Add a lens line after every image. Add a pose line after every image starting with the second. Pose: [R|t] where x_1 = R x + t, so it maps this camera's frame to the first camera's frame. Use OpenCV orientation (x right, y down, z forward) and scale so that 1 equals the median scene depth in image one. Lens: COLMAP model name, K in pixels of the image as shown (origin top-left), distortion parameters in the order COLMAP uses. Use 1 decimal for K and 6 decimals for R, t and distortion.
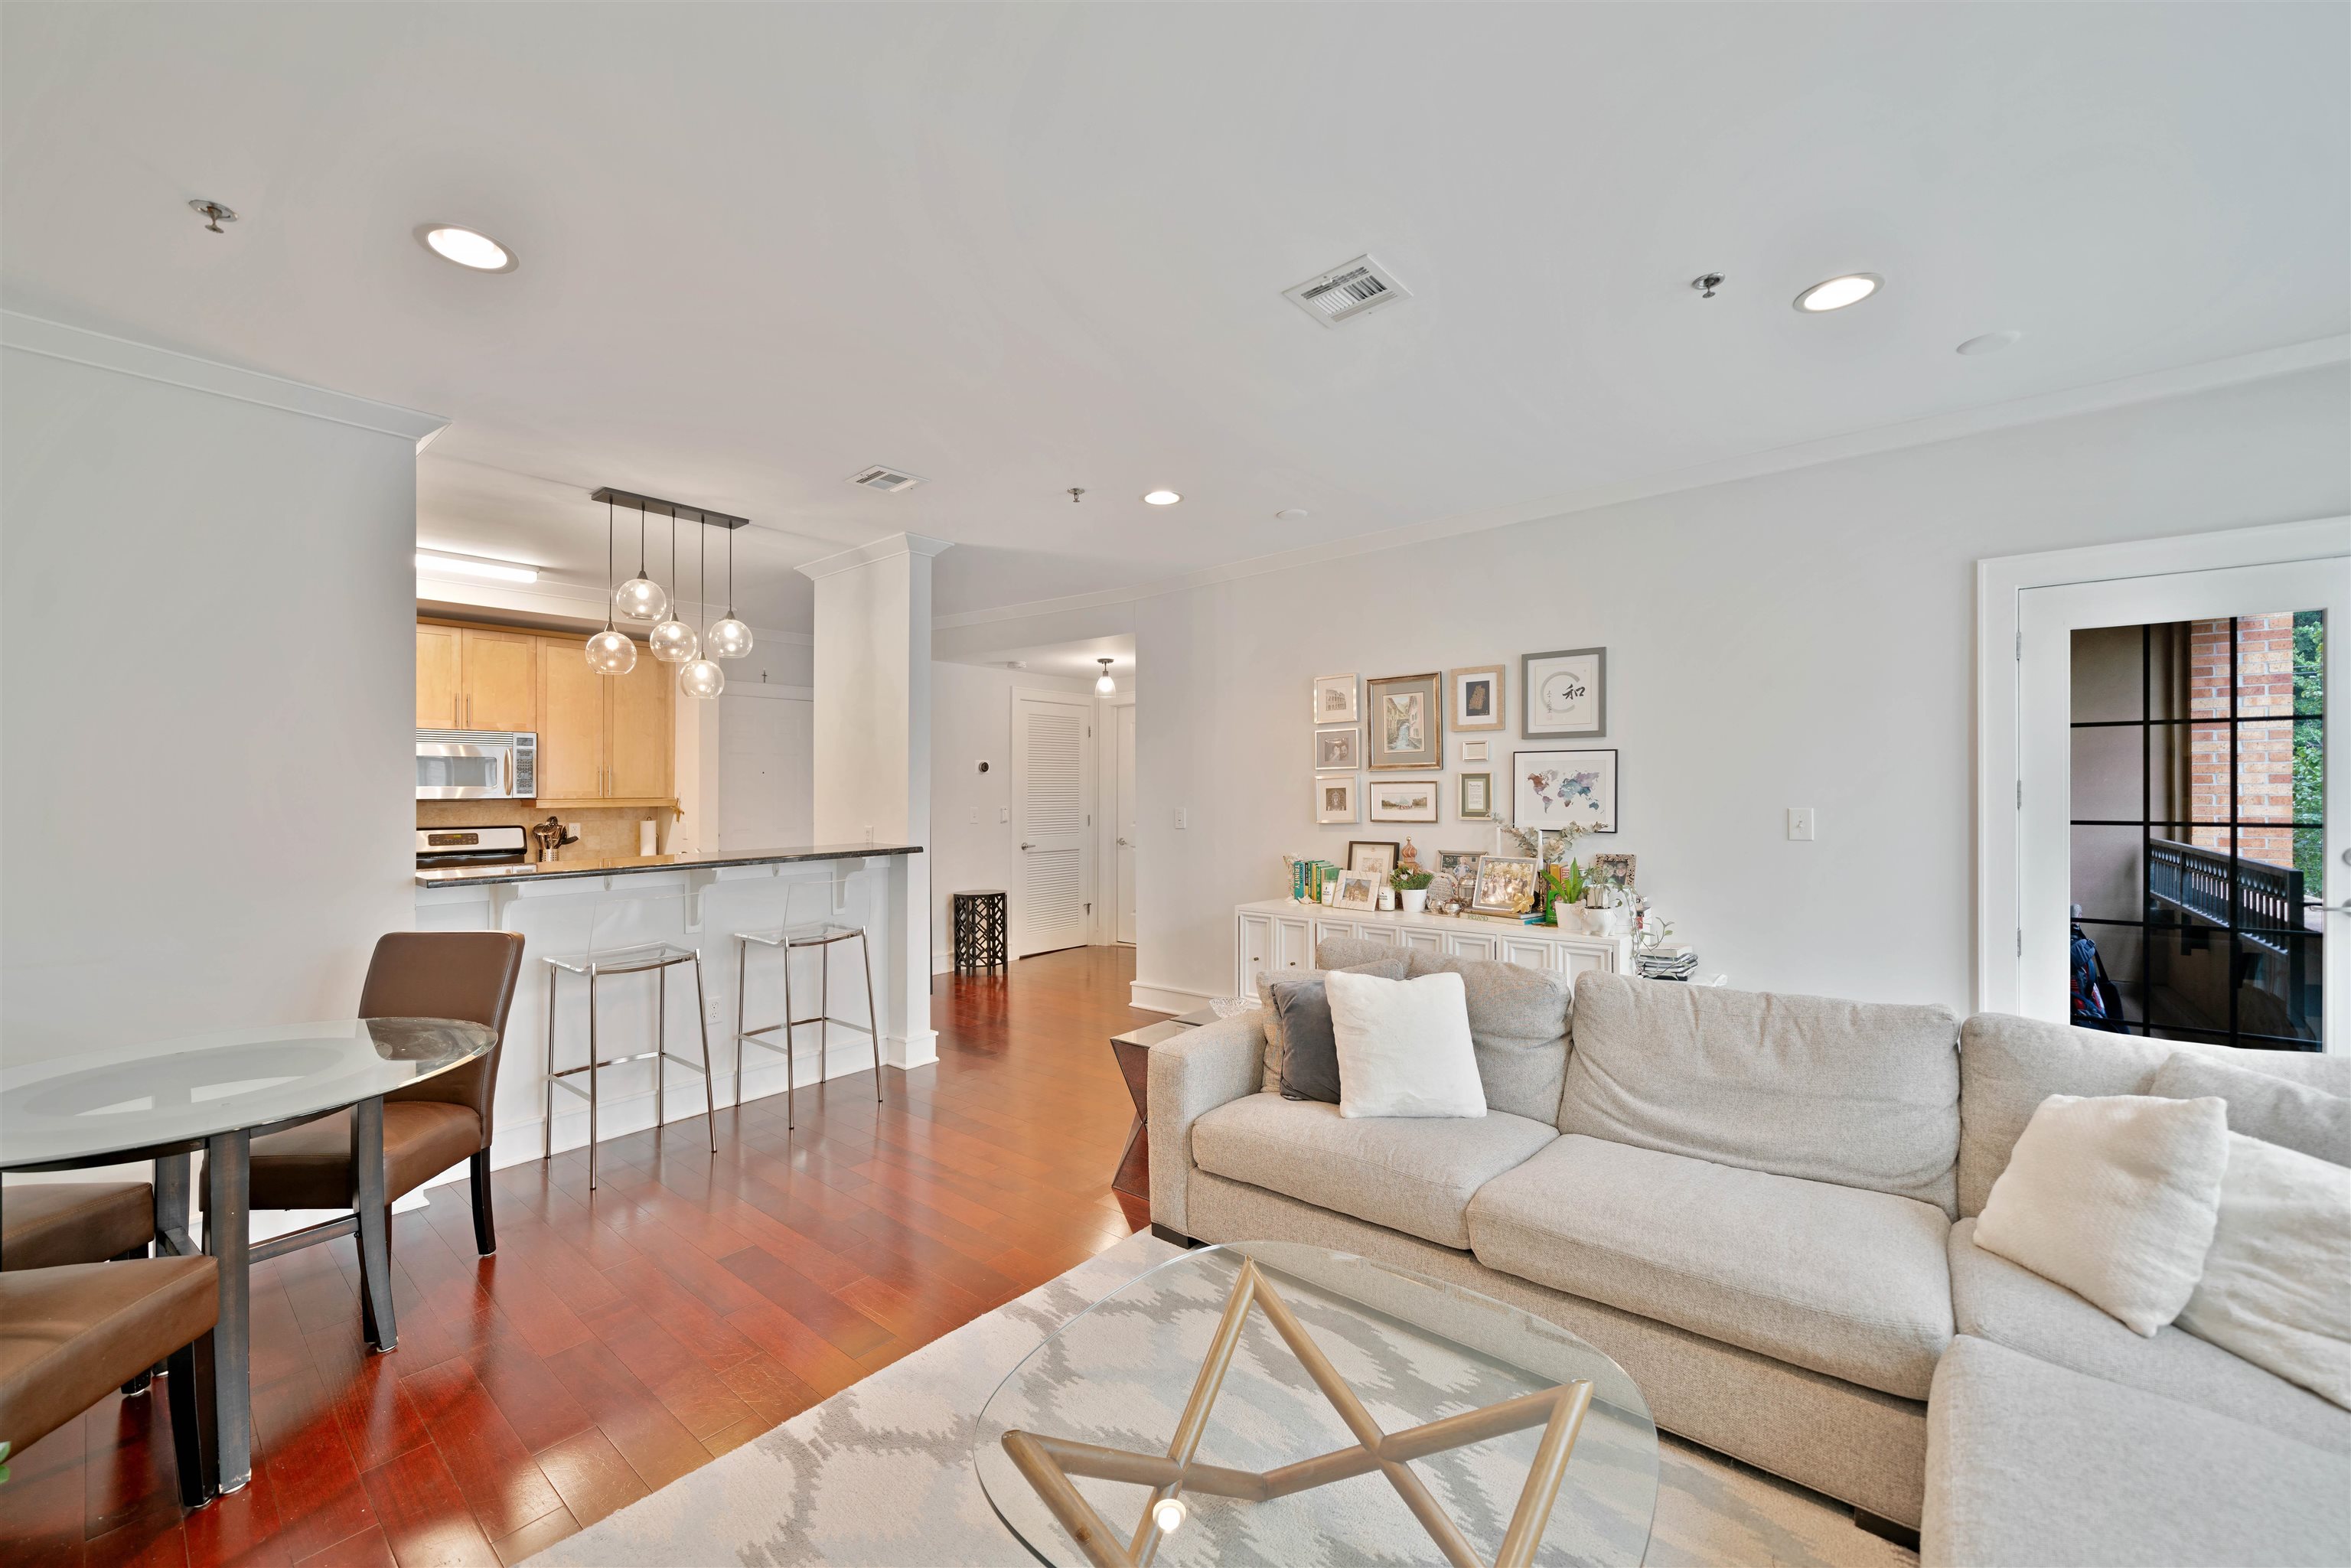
lens RADIAL K [[921.1, 0, 1176.8], [0, 921.1, 785.2], [0, 0, 1]] dist [-0.008530, 0.001938]
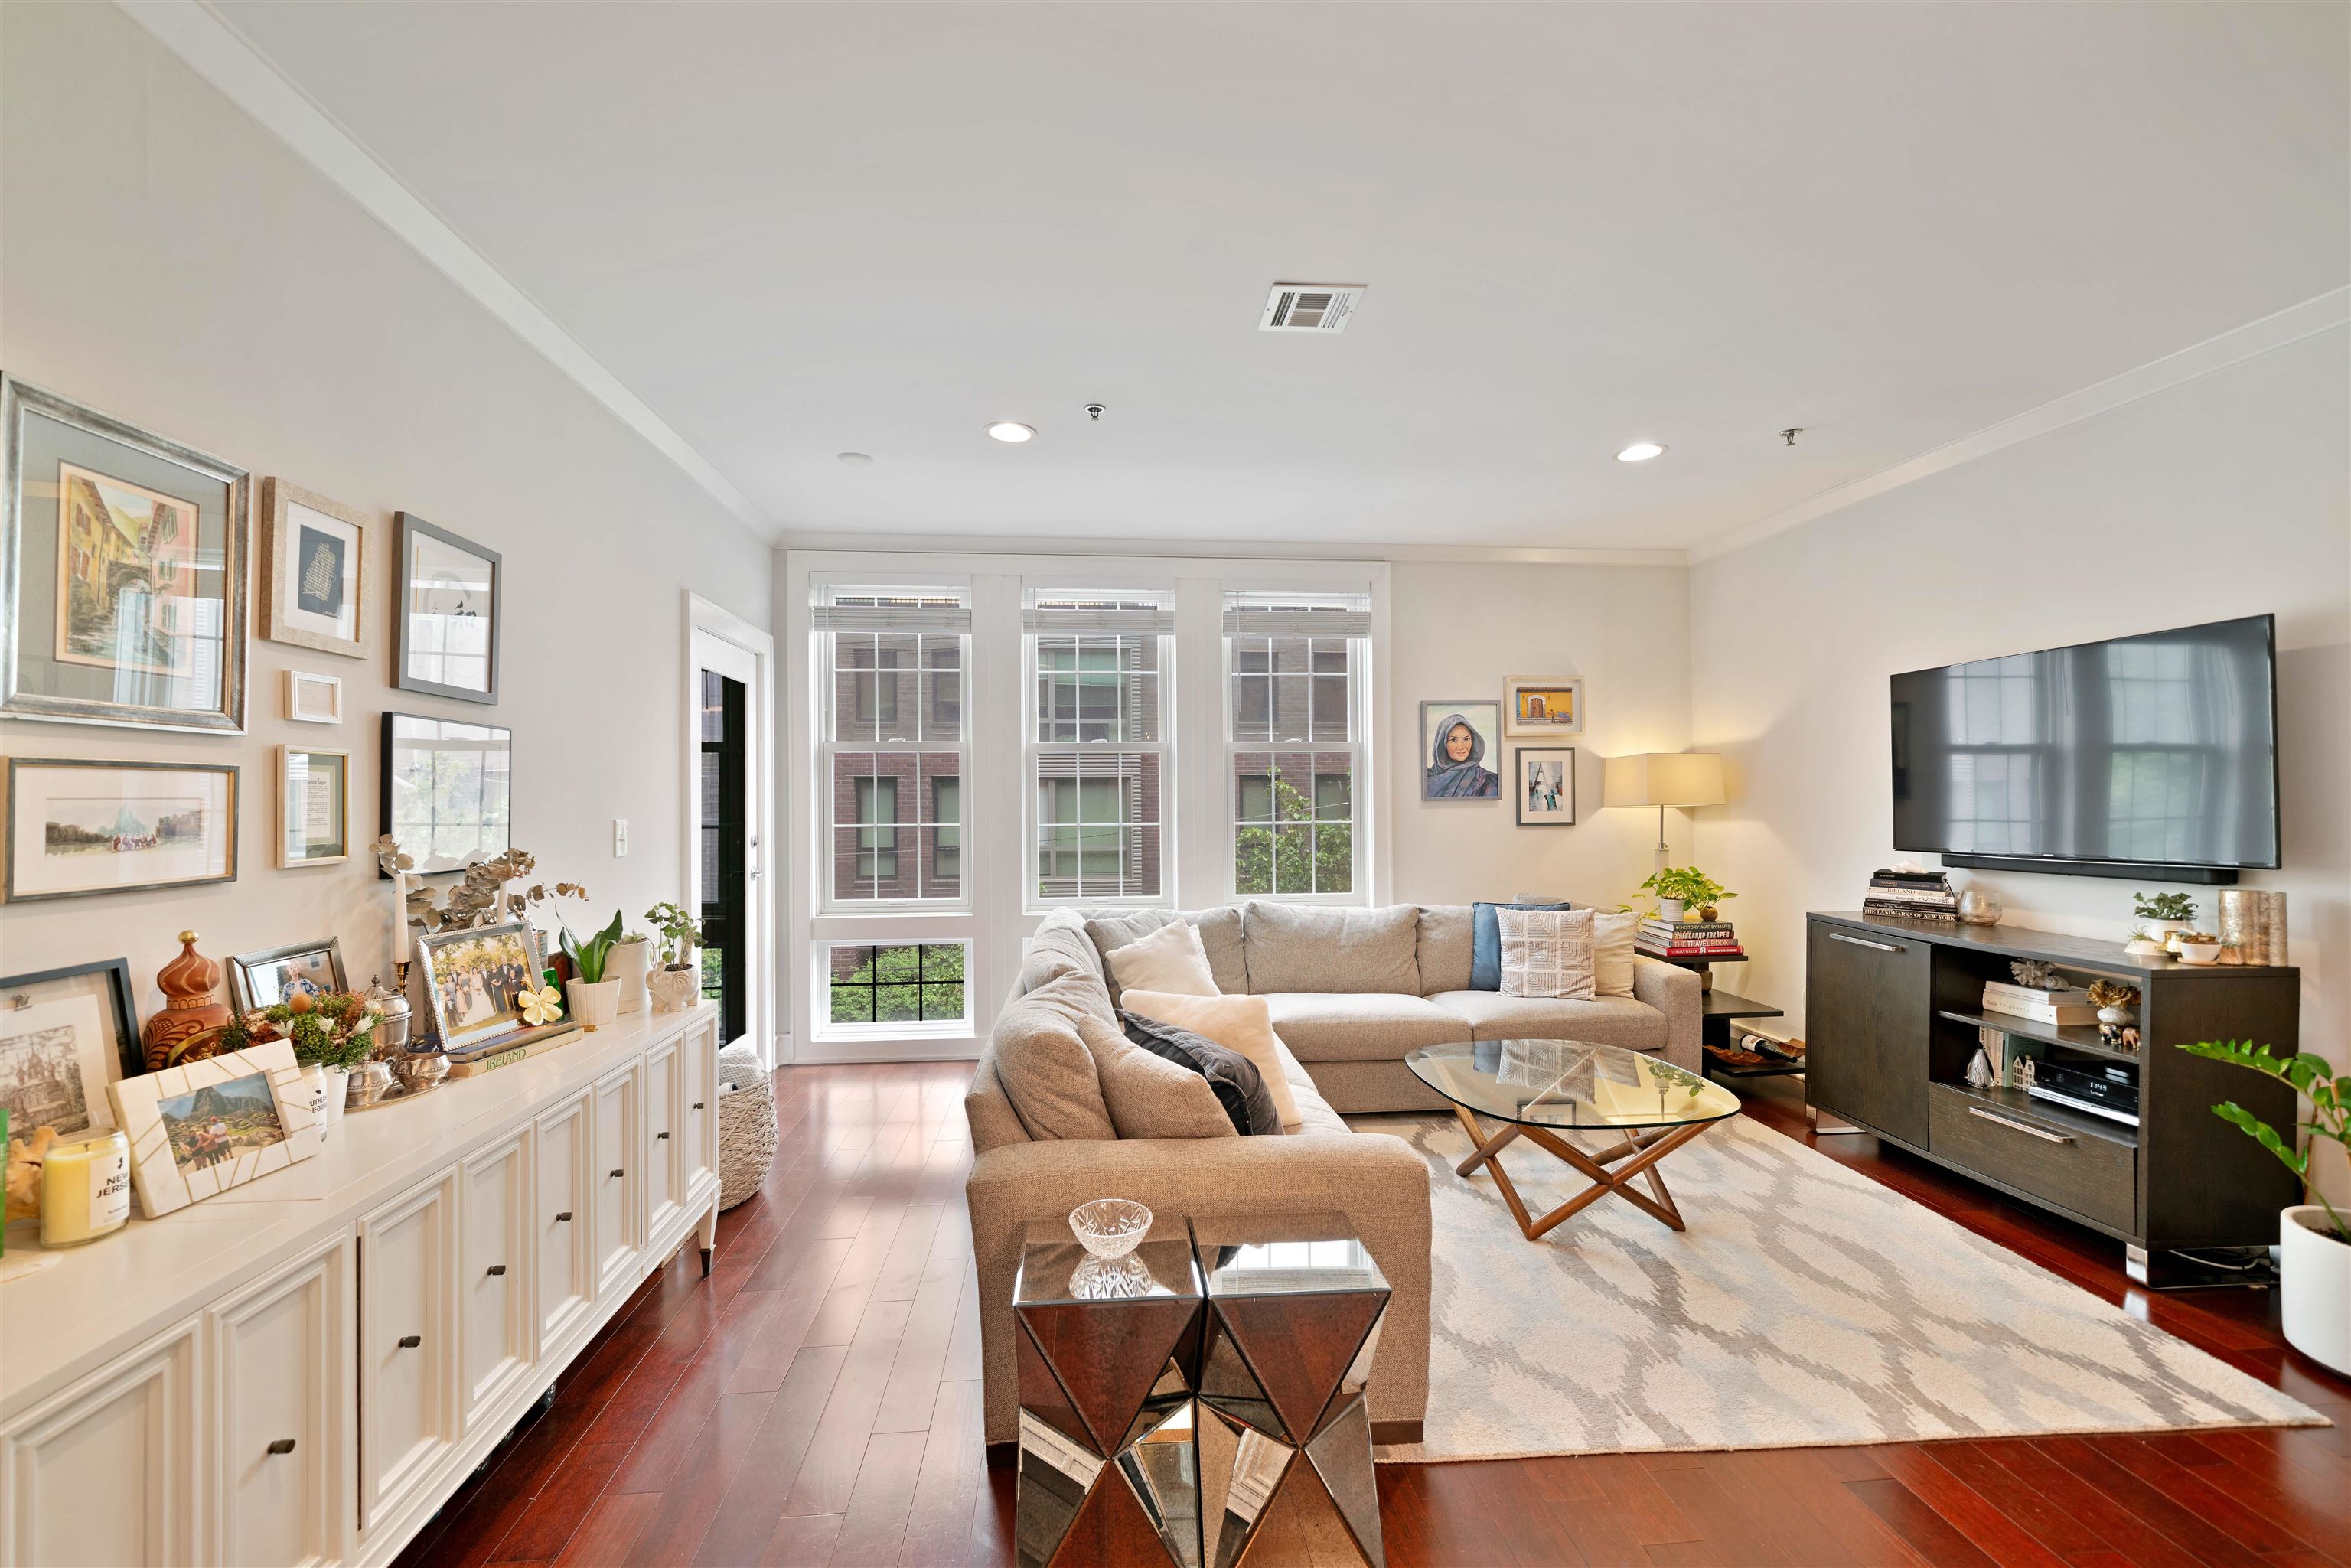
lens RADIAL K [[935.1, 0, 1184.8], [0, 935.1, 786.1], [0, 0, 1]] dist [0.000449, 0.000849]
pose [[-0.713804, 0.020081, 0.700057, -0.188695], [0.004819, 0.999706, -0.023763, 0.011017], [-0.700329, -0.013588, -0.713691, 0.778699]]
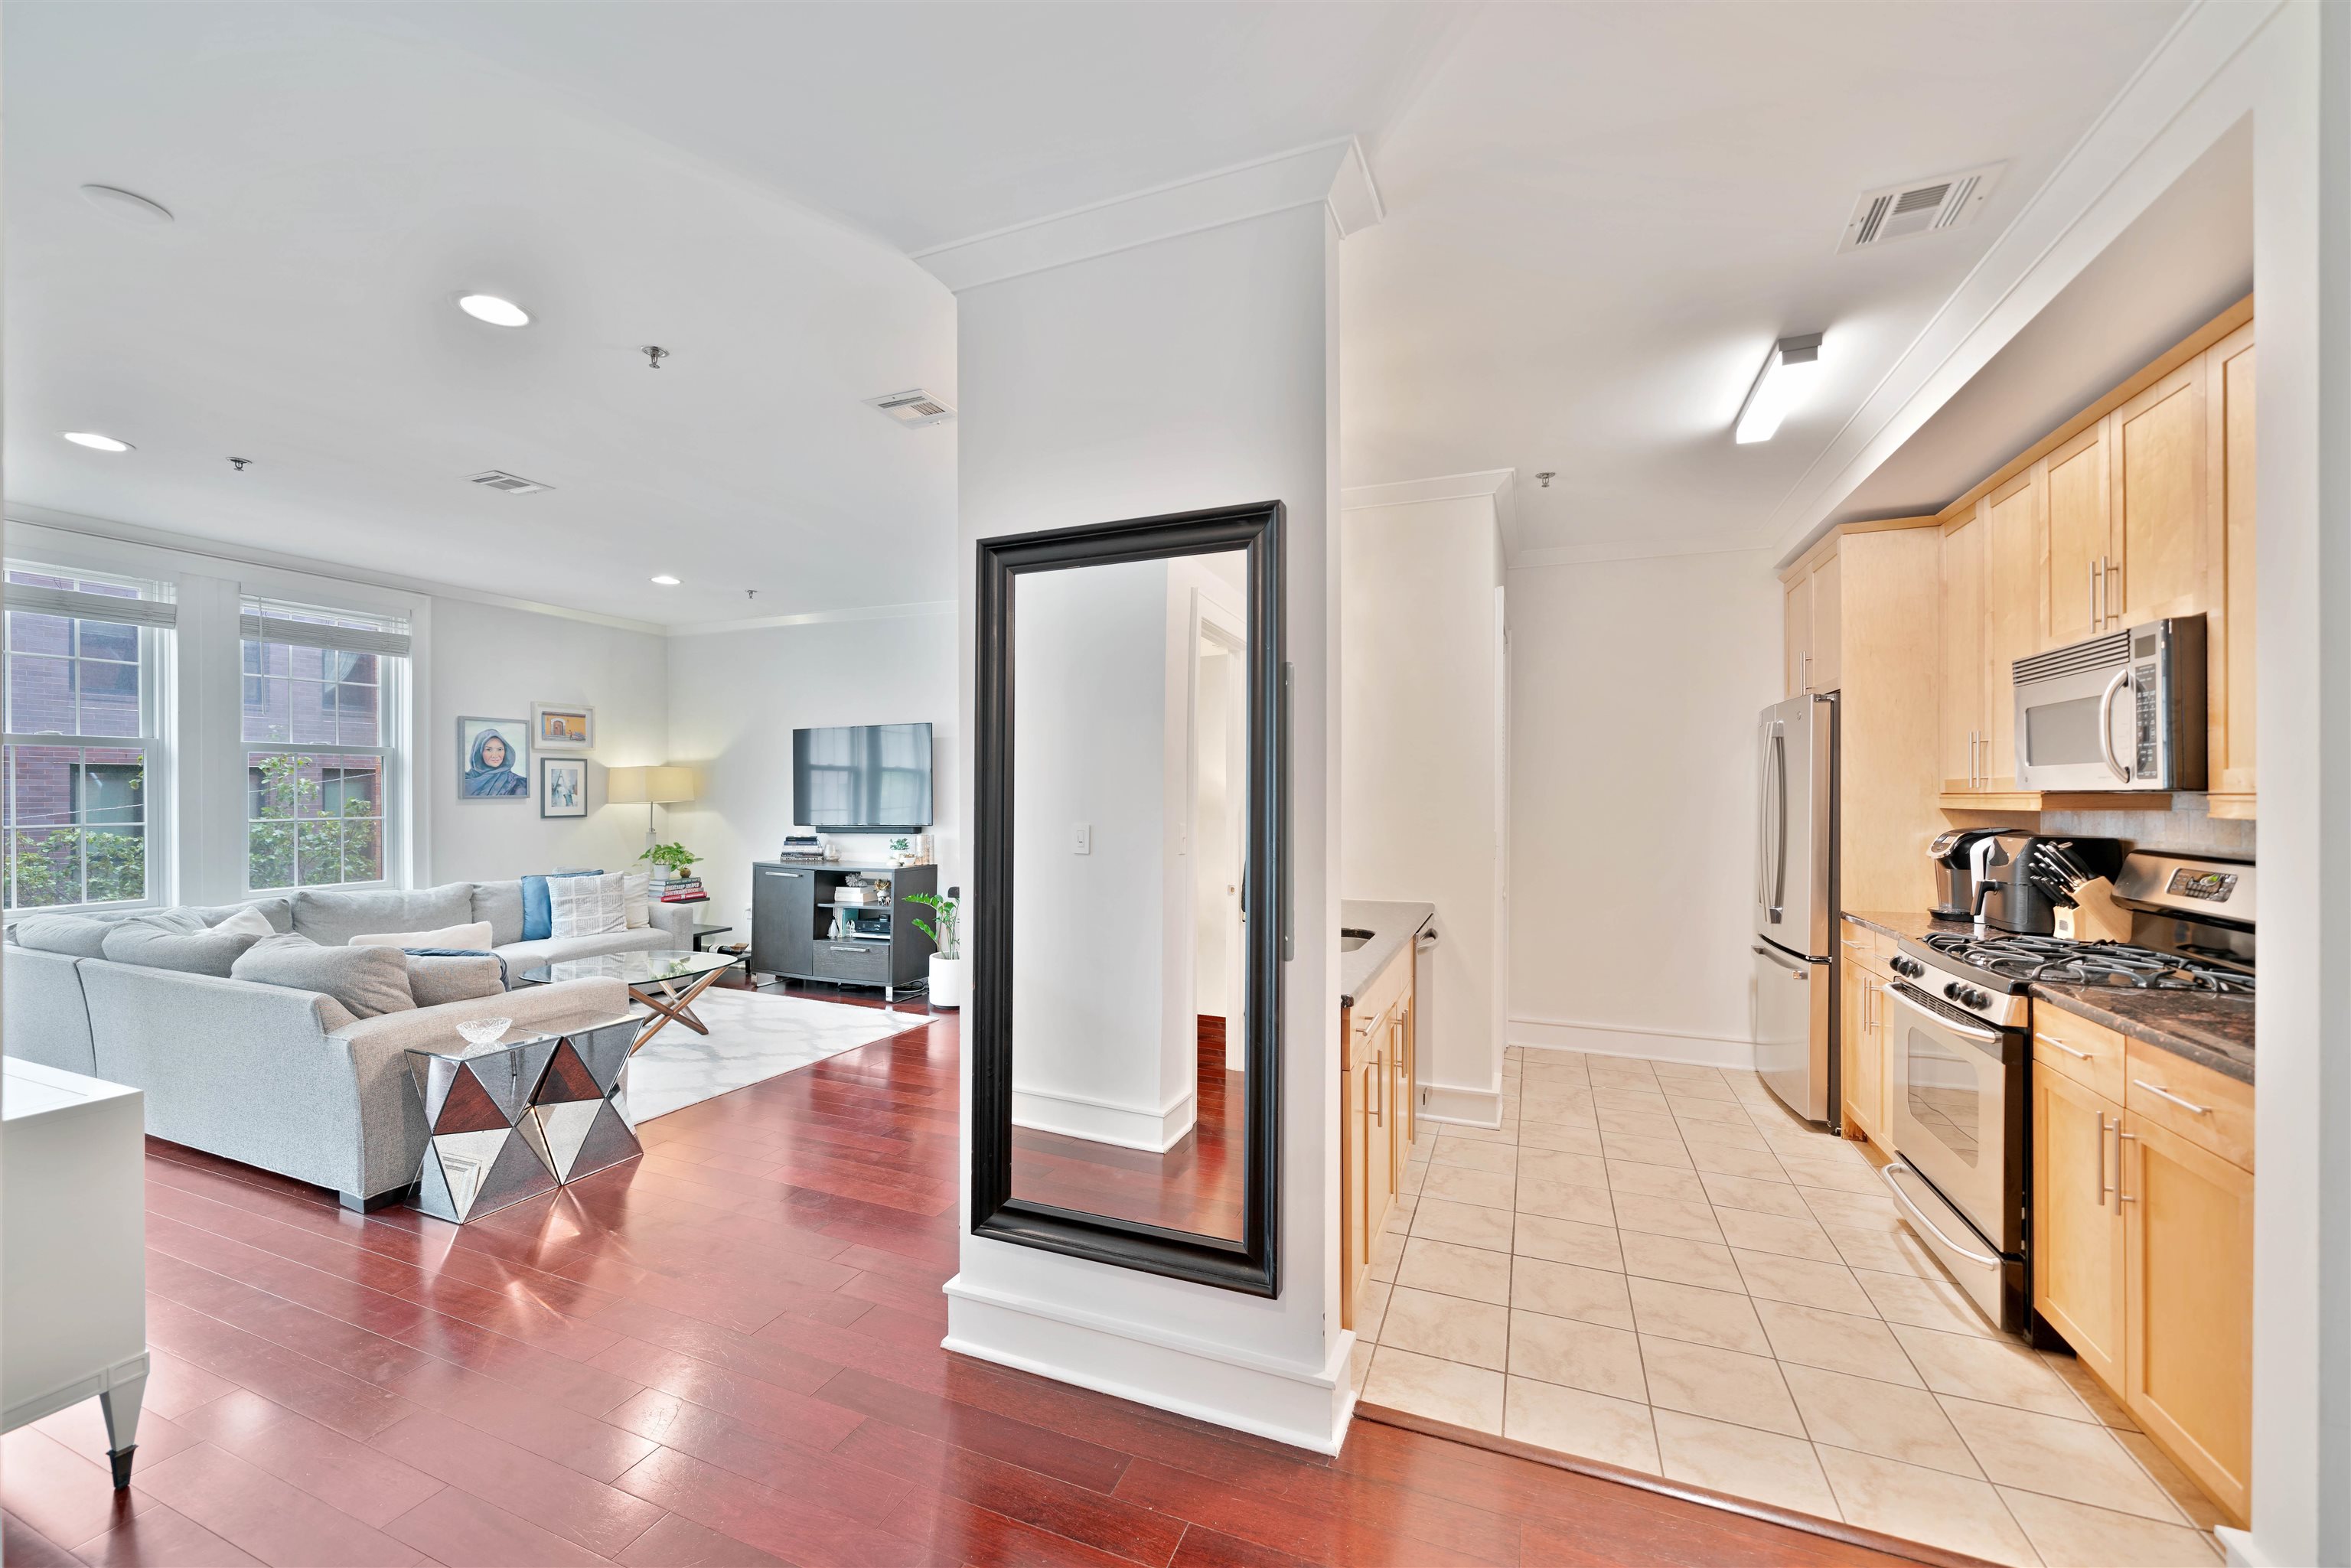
lens RADIAL K [[921.1, 0, 1172.2], [0, 921.1, 801.1], [0, 0, 1]] dist [-0.008530, 0.001938]
pose [[-0.951421, 0.011471, -0.307679, -0.182632], [0.010825, 0.999934, 0.003807, 0.012153], [0.307702, 0.000292, -0.951483, 1.214774]]
